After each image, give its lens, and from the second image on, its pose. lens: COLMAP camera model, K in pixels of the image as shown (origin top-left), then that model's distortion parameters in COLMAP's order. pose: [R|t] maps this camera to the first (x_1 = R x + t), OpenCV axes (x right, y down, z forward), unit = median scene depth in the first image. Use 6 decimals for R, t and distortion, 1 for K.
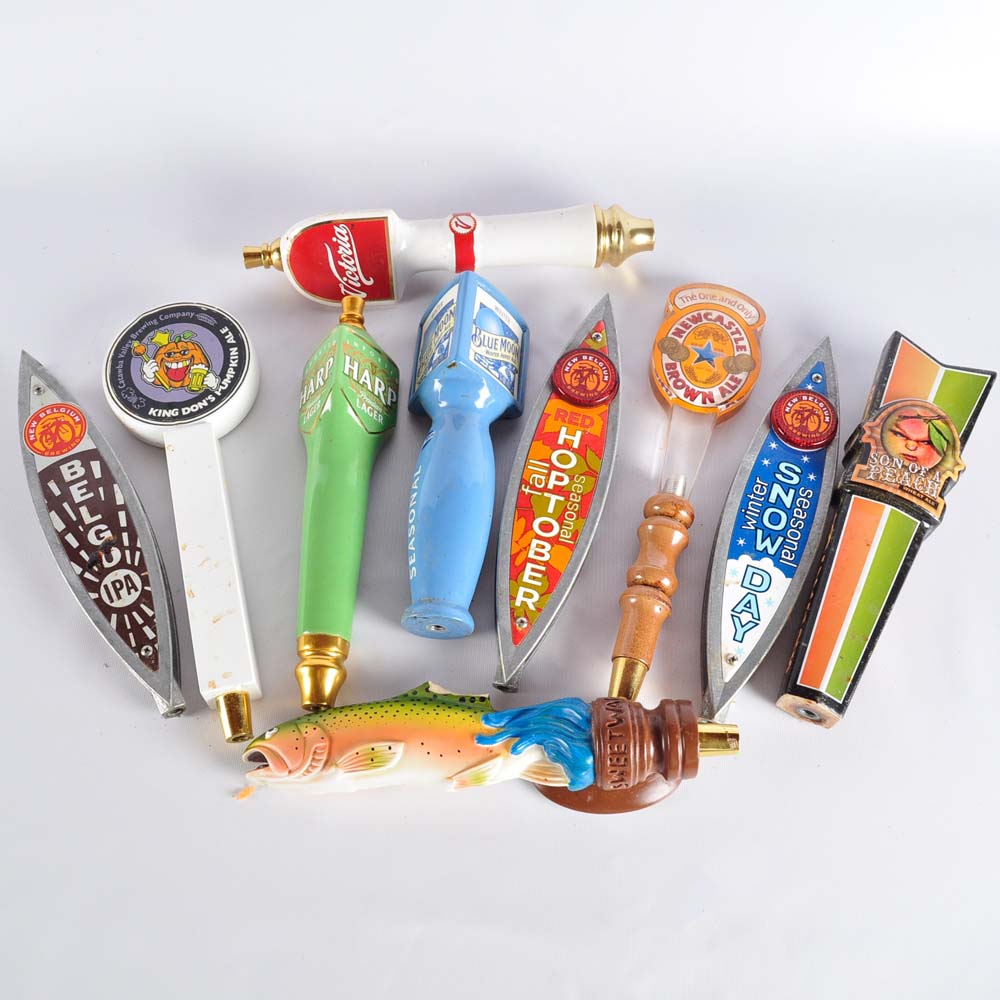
lens RADIAL K [[1168.3, 0, 500.9], [0, 1168.3, 501.5], [0, 0, 1]] dist [-0.069157, 0.000000]
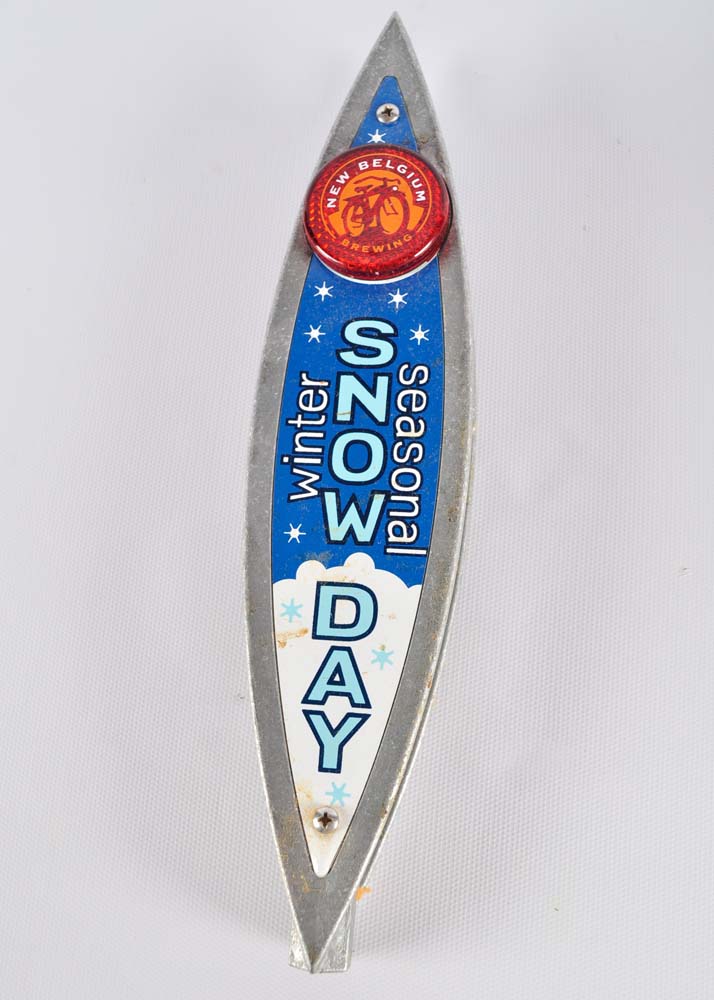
lens RADIAL K [[1138.5, 0, 357.4], [0, 1138.5, 500.7], [0, 0, 1]] dist [-0.071912, 0.000000]
pose [[0.950404, -0.301985, -0.074414, 0.260639], [0.309656, 0.941125, 0.135636, -0.027987], [0.029073, -0.151952, 0.987960, 0.564460]]
